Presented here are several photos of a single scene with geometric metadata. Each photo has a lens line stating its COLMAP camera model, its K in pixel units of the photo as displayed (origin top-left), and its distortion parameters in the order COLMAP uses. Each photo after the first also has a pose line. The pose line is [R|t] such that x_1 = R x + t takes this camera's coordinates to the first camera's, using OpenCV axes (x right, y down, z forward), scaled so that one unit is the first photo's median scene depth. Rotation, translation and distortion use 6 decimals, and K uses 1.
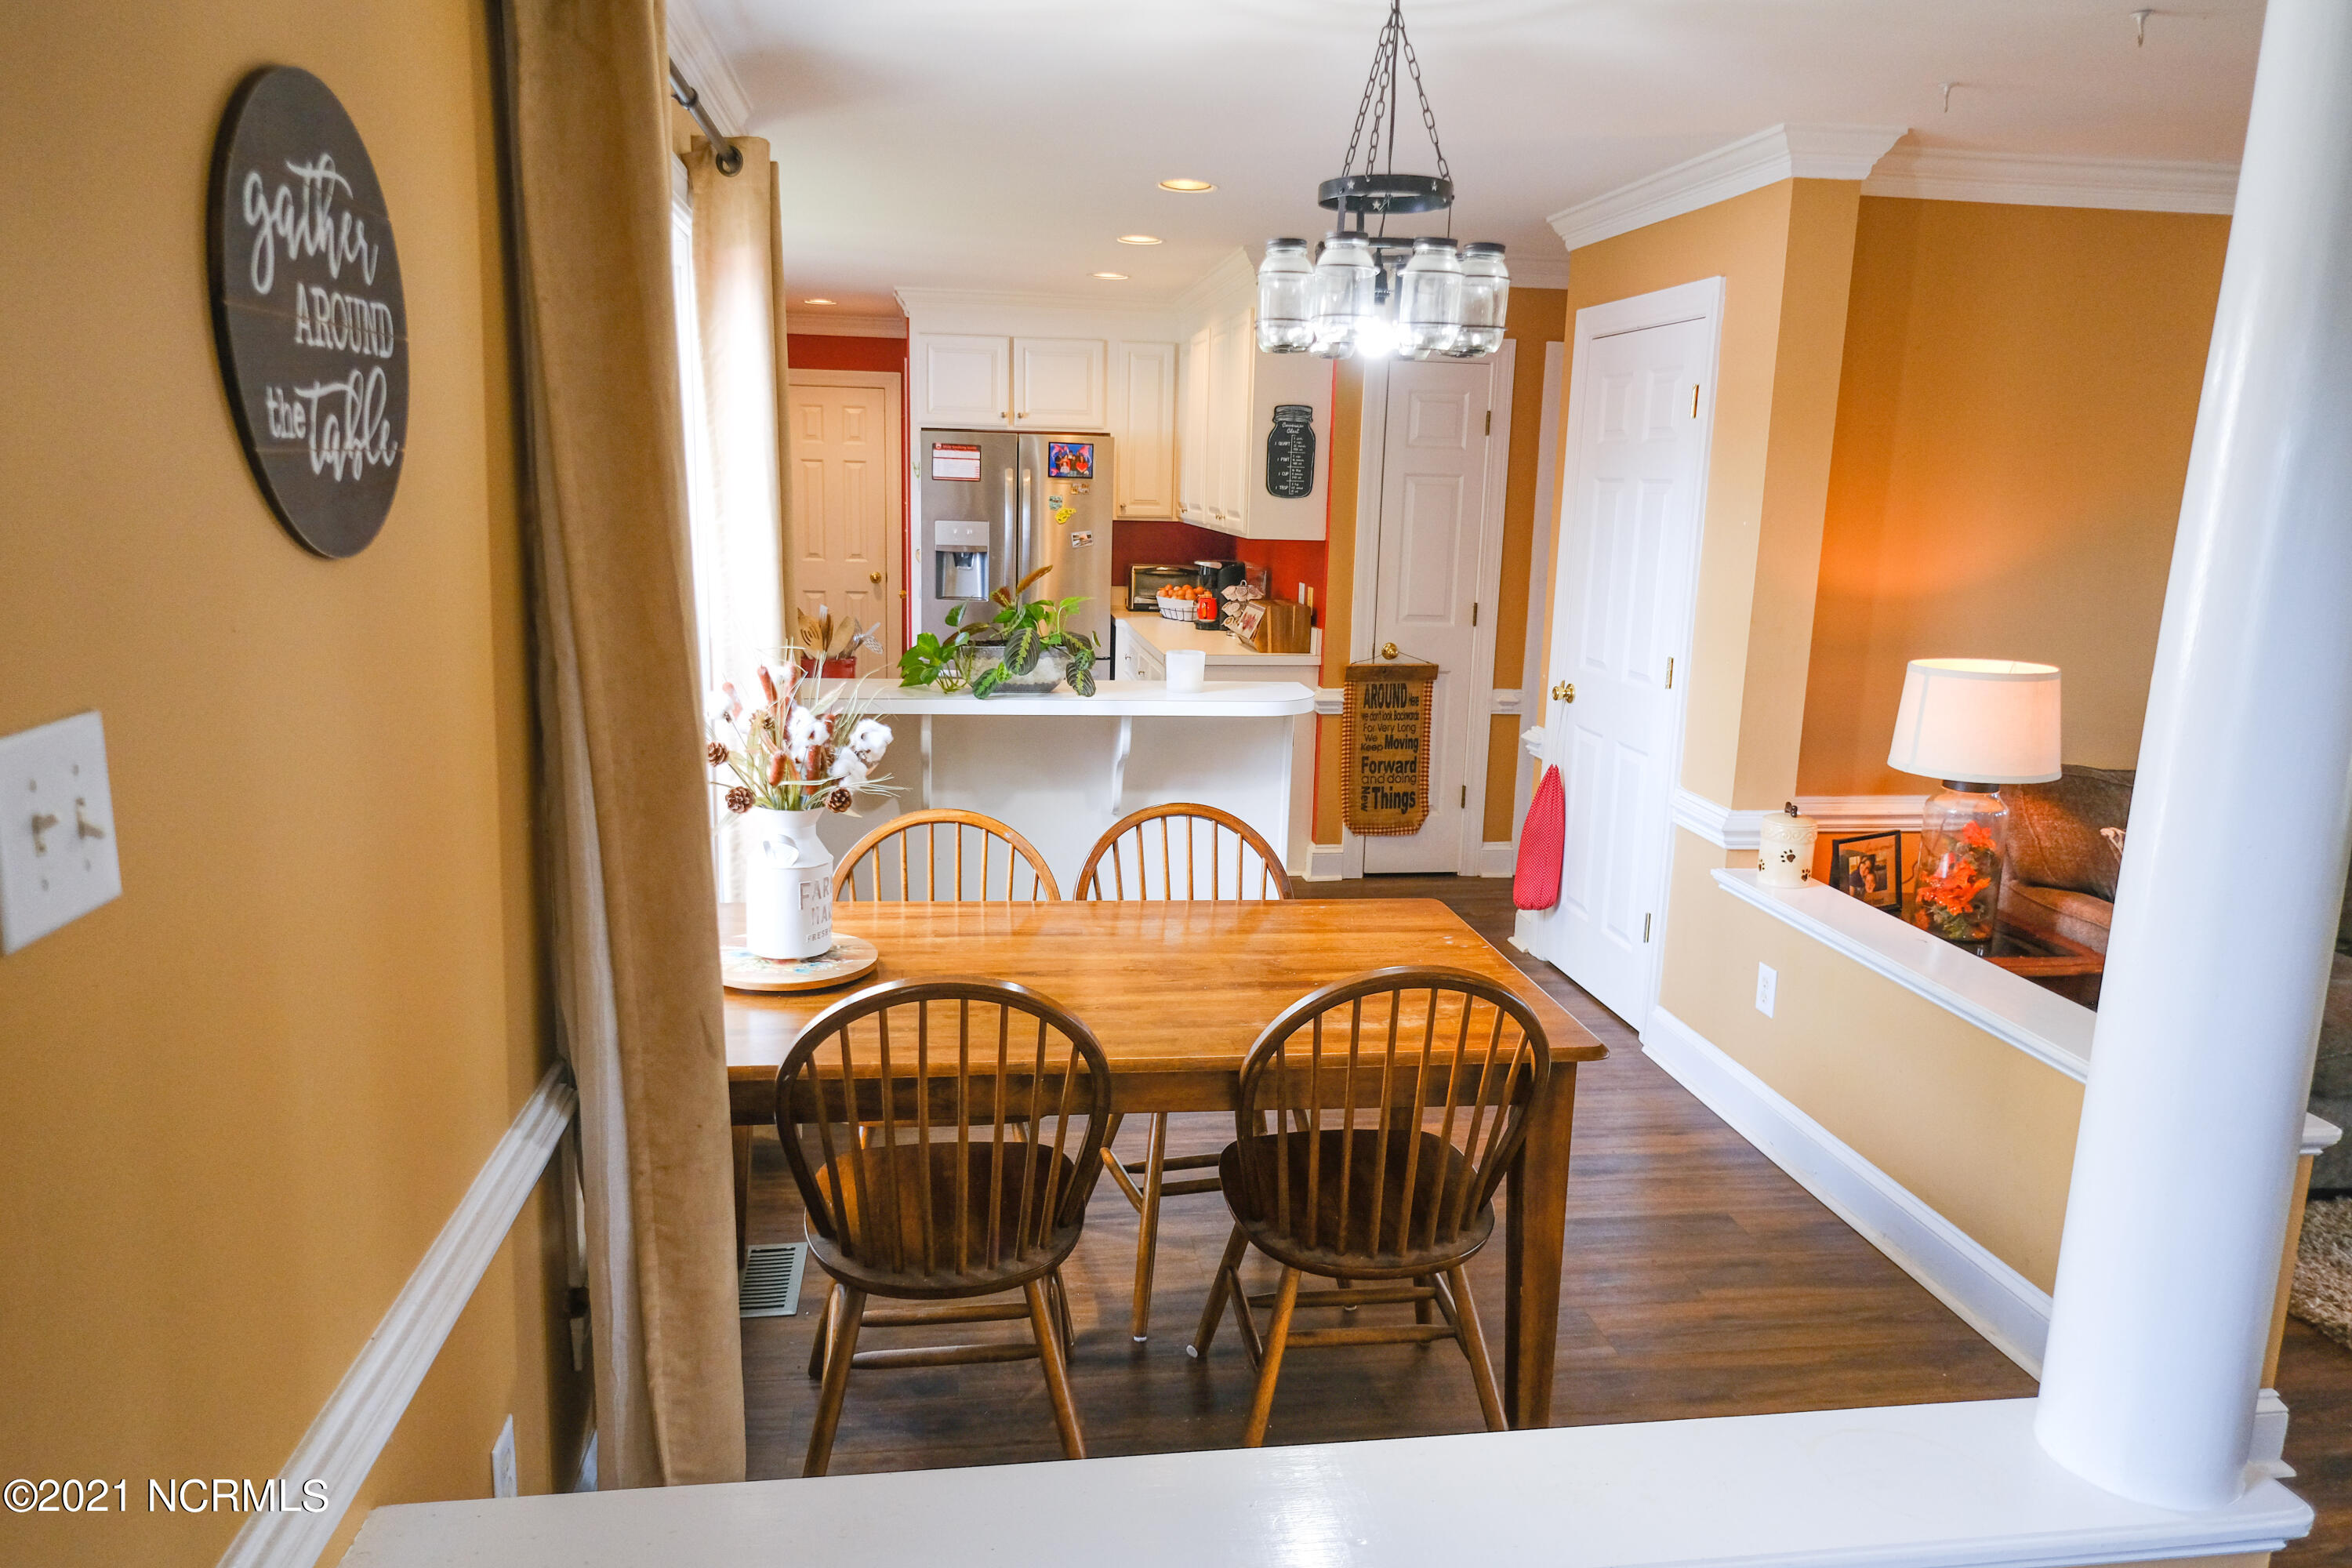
lens RADIAL K [[1557.6, 0, 1176.0], [0, 1557.6, 784.0], [0, 0, 1]] dist [-0.000533, 0.004553]
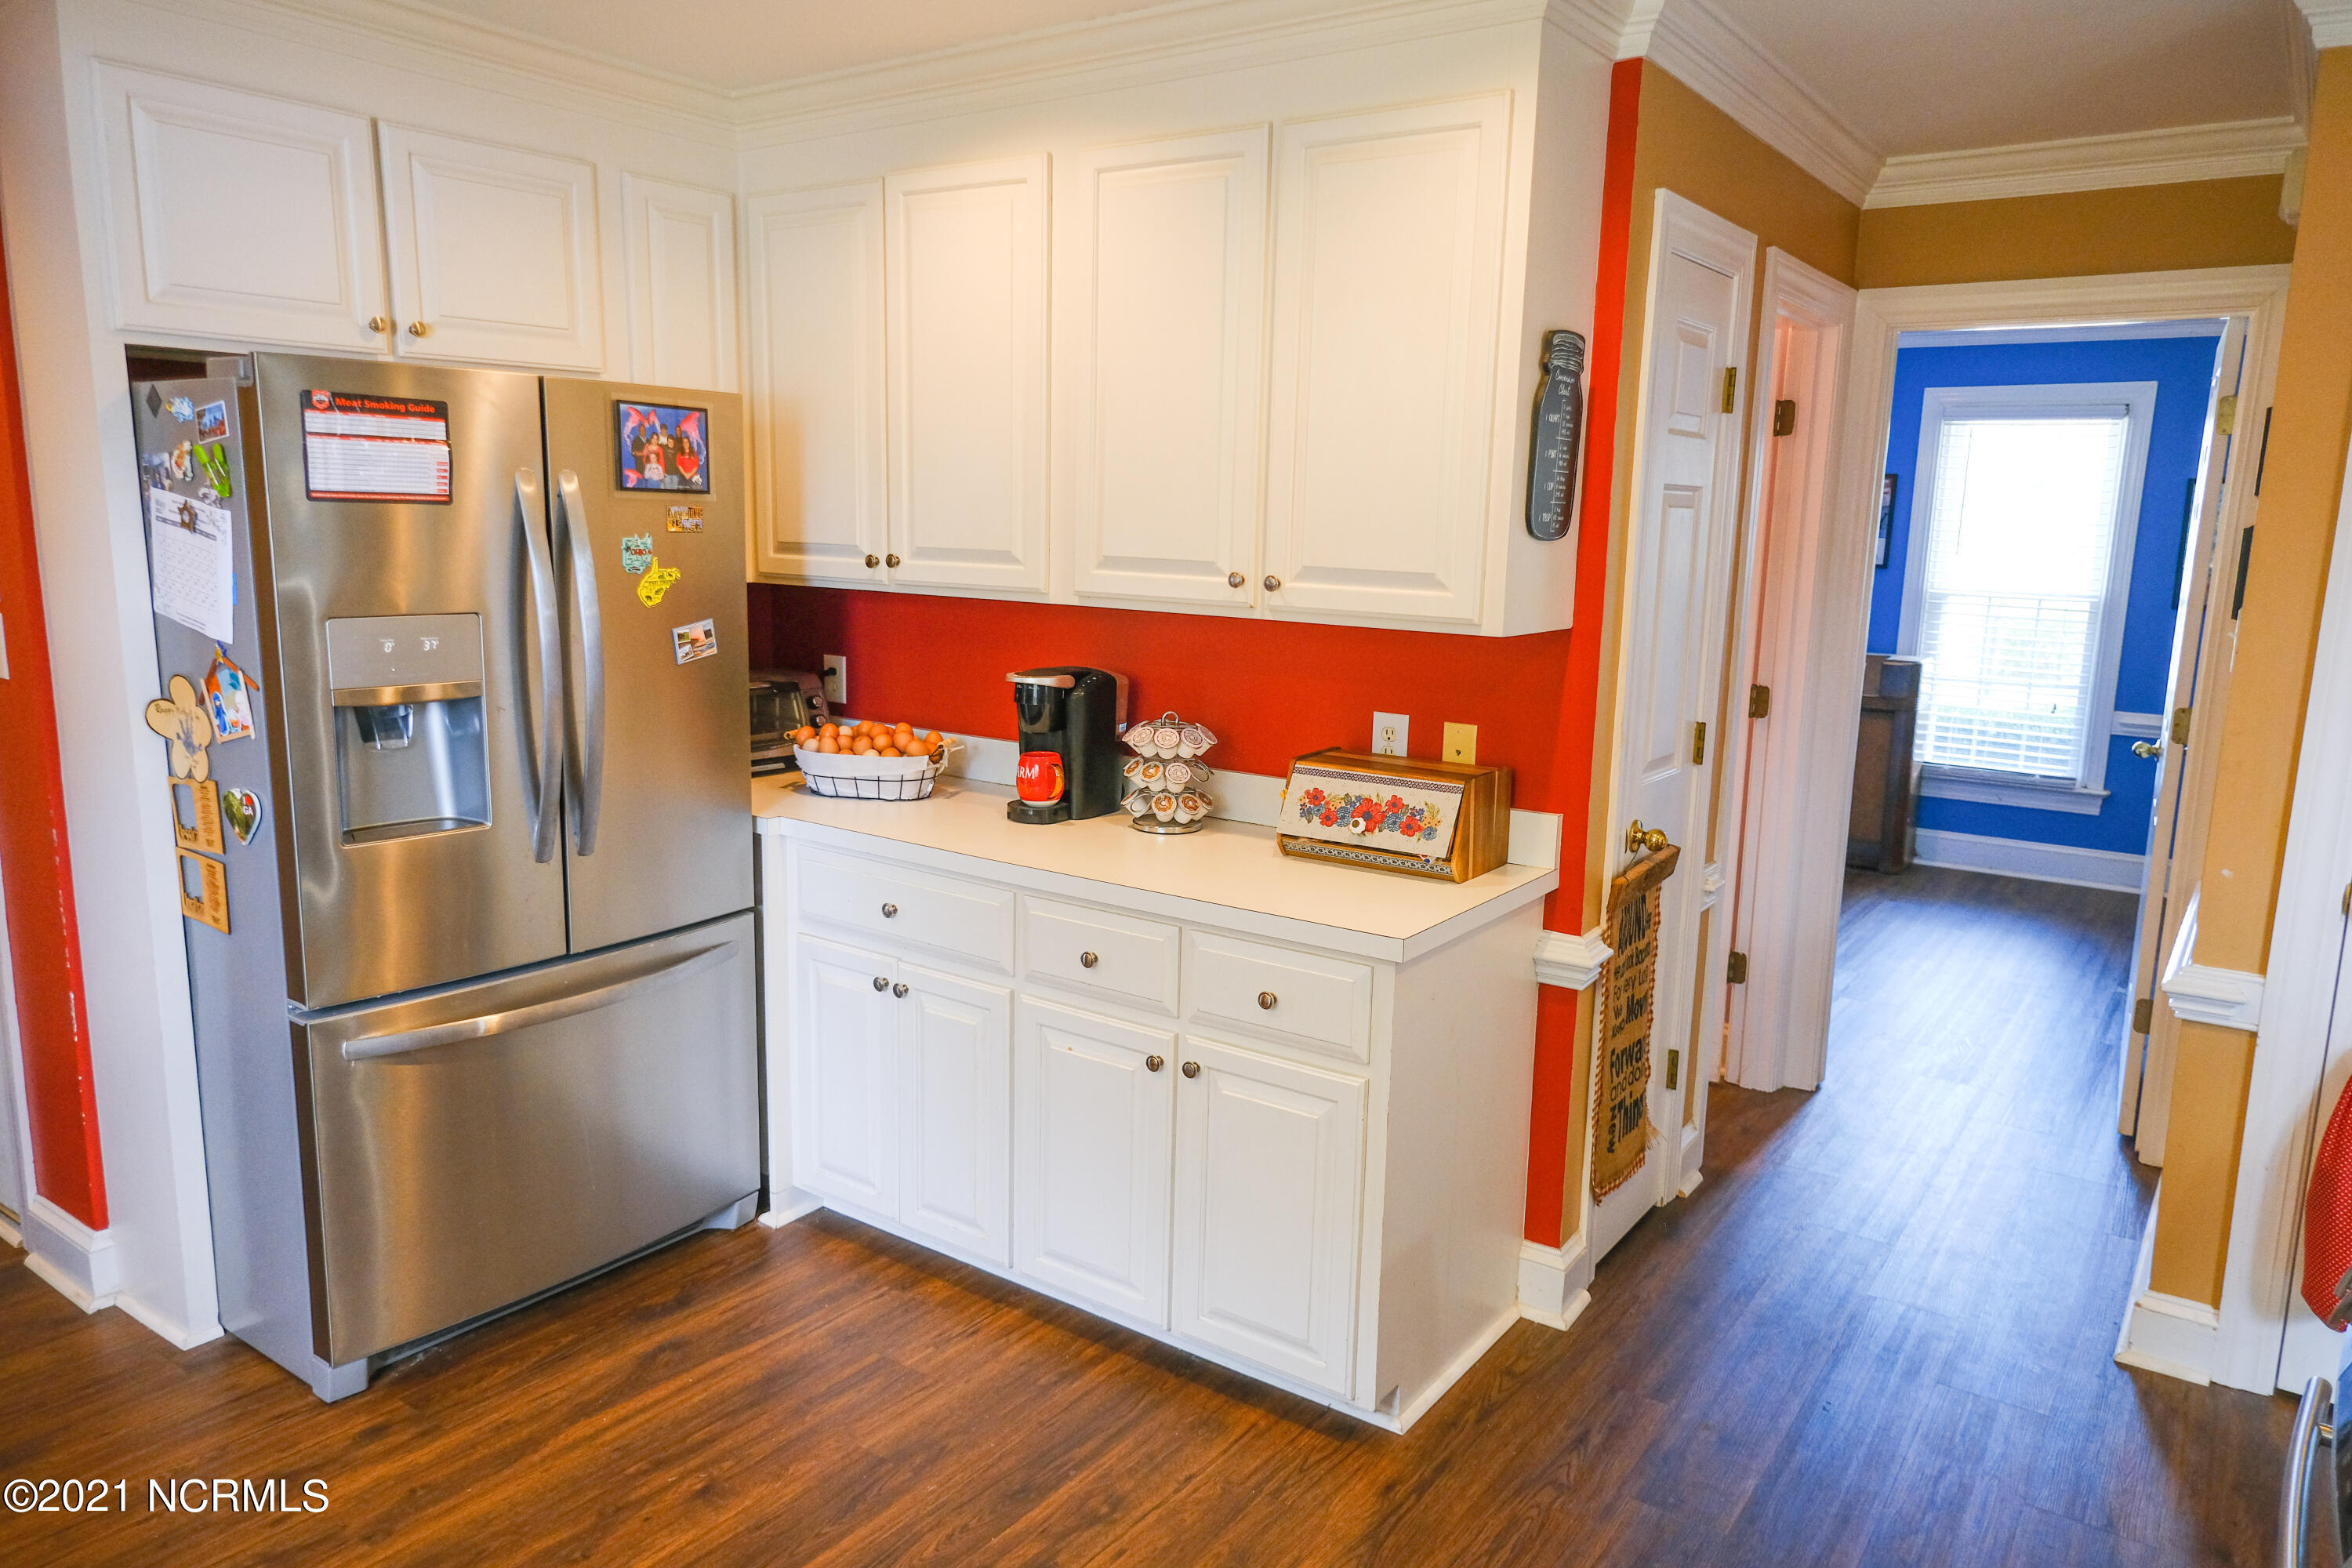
lens RADIAL K [[1557.6, 0, 1176.0], [0, 1557.6, 784.0], [0, 0, 1]] dist [-0.000533, 0.004553]
pose [[0.689548, -0.138306, 0.710912, -0.275058], [0.138297, 0.988679, 0.058203, -0.129514], [-0.710914, 0.058183, 0.700869, 0.639982]]
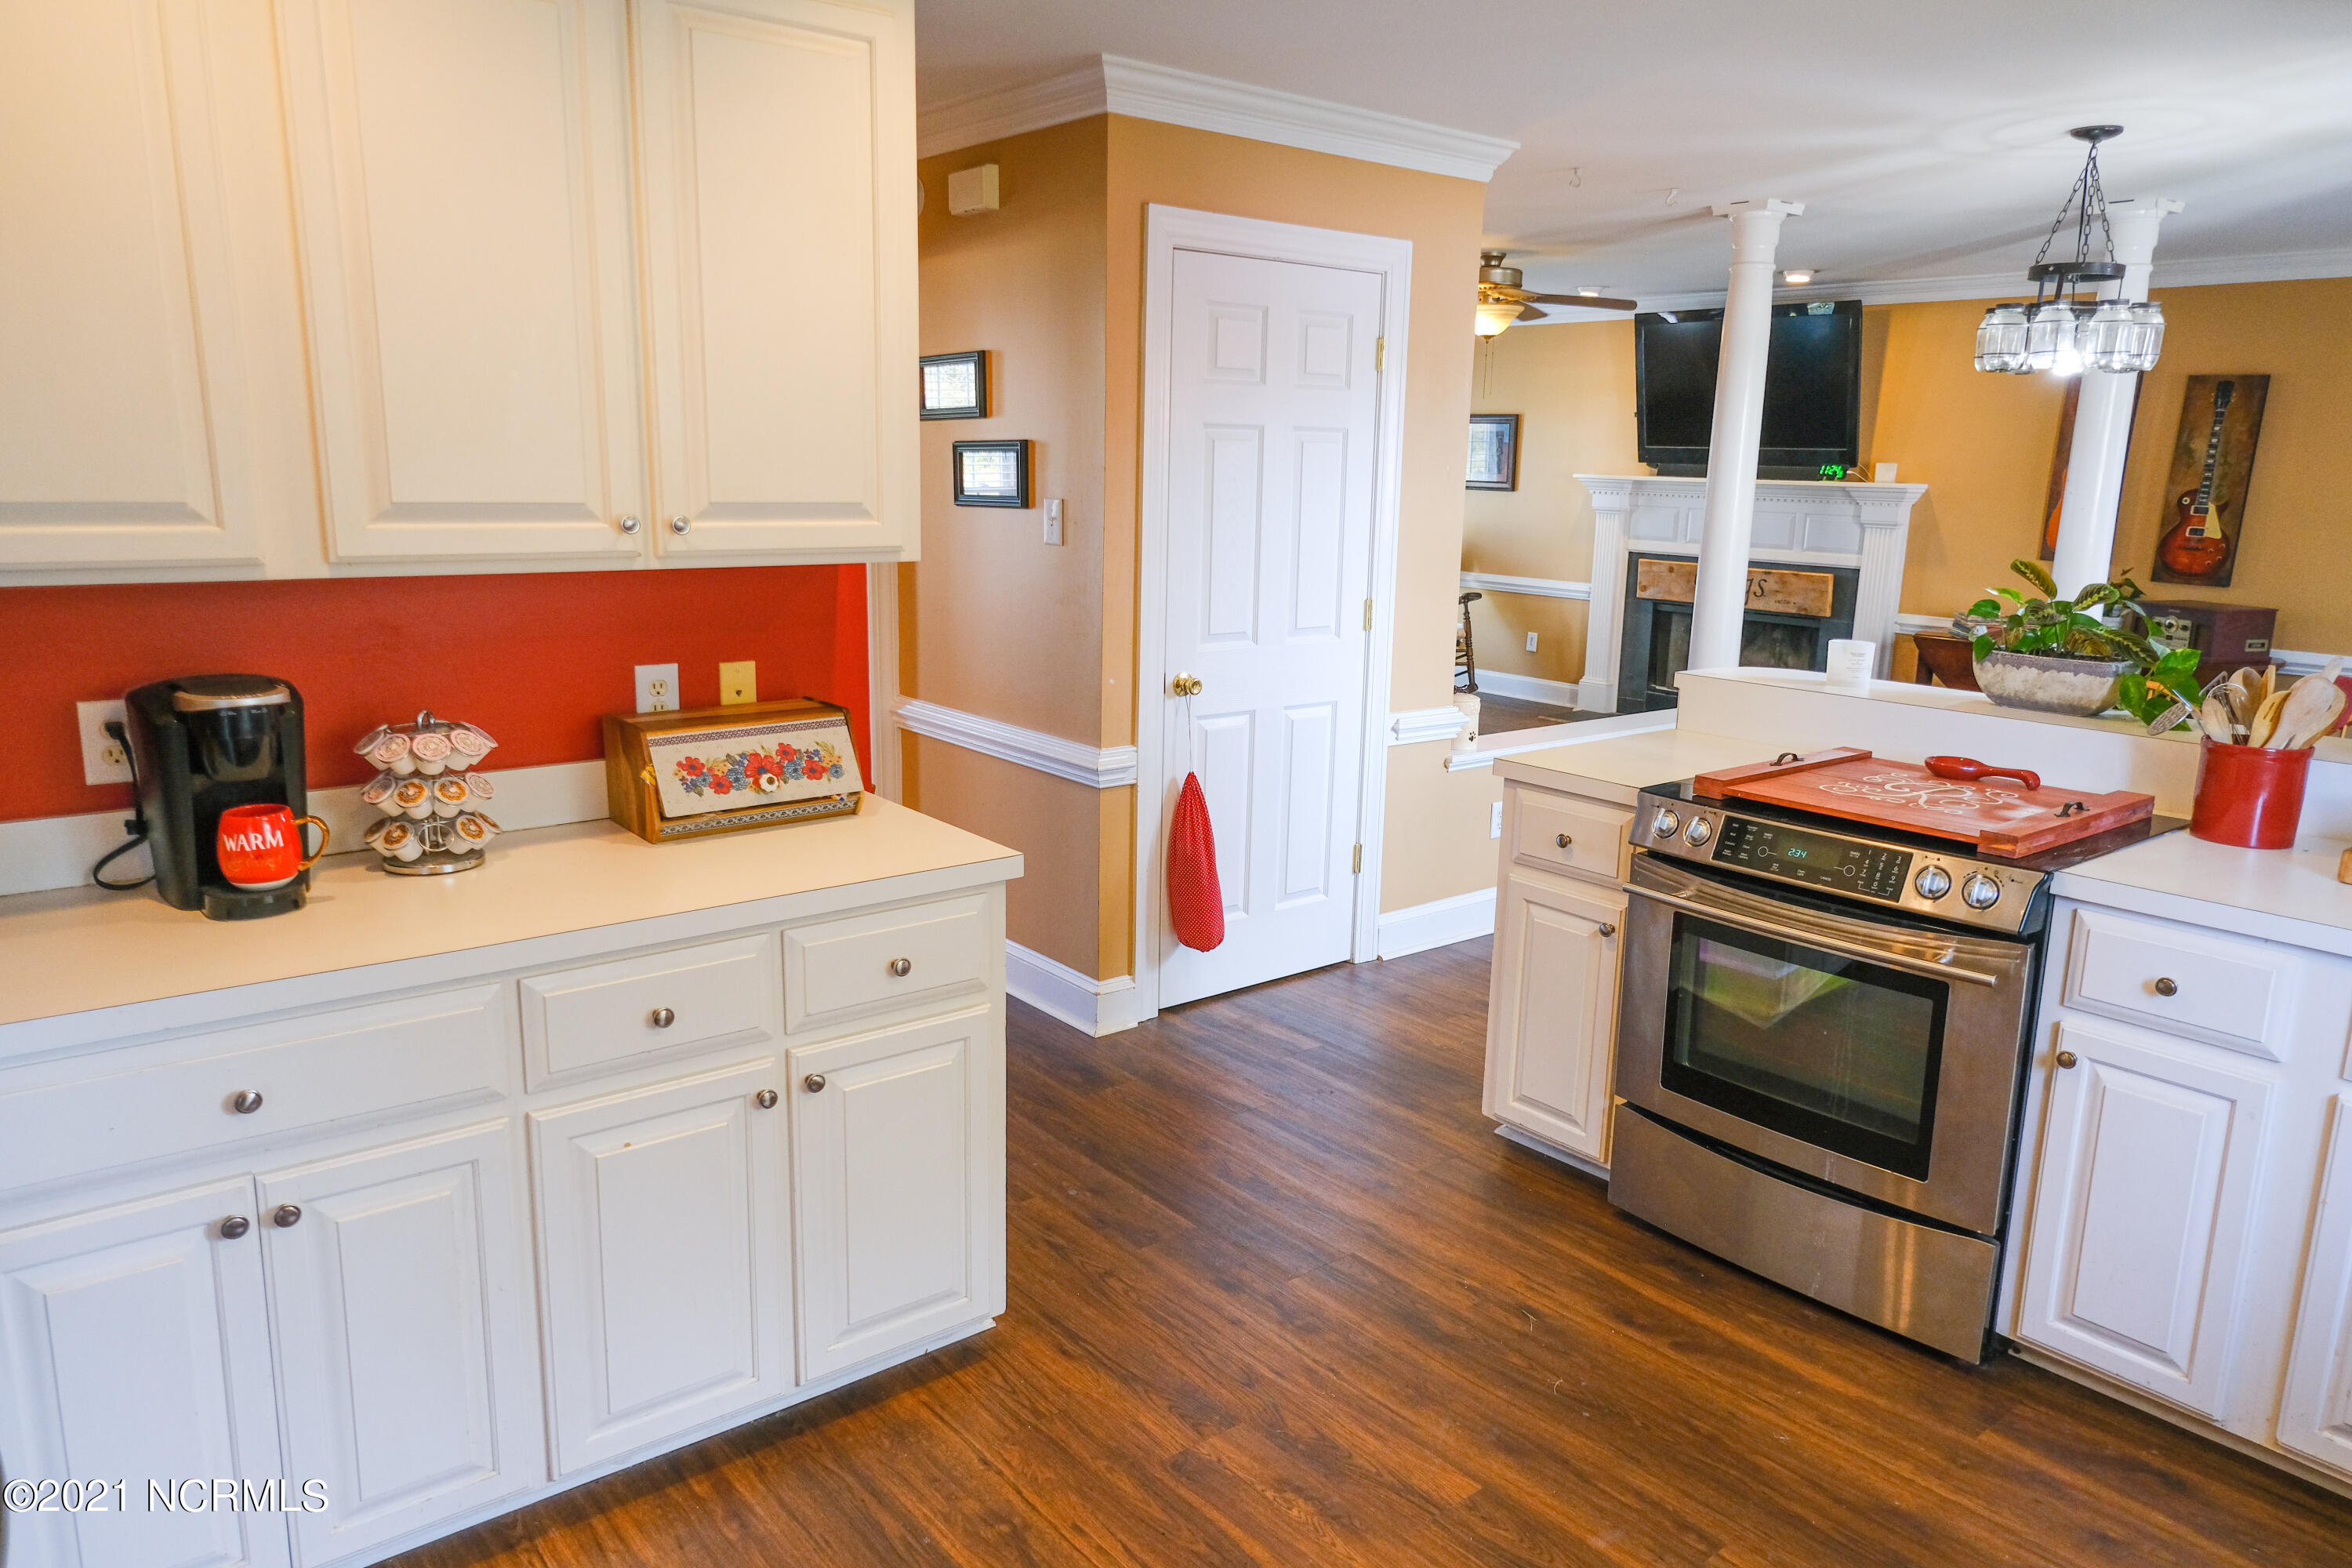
lens RADIAL K [[1557.6, 0, 1176.0], [0, 1557.6, 784.0], [0, 0, 1]] dist [-0.000533, 0.004553]
pose [[-0.498549, -0.217346, 0.839172, -0.312548], [0.138694, 0.935588, 0.324715, -0.188648], [-0.855694, 0.278275, -0.436292, 0.934550]]
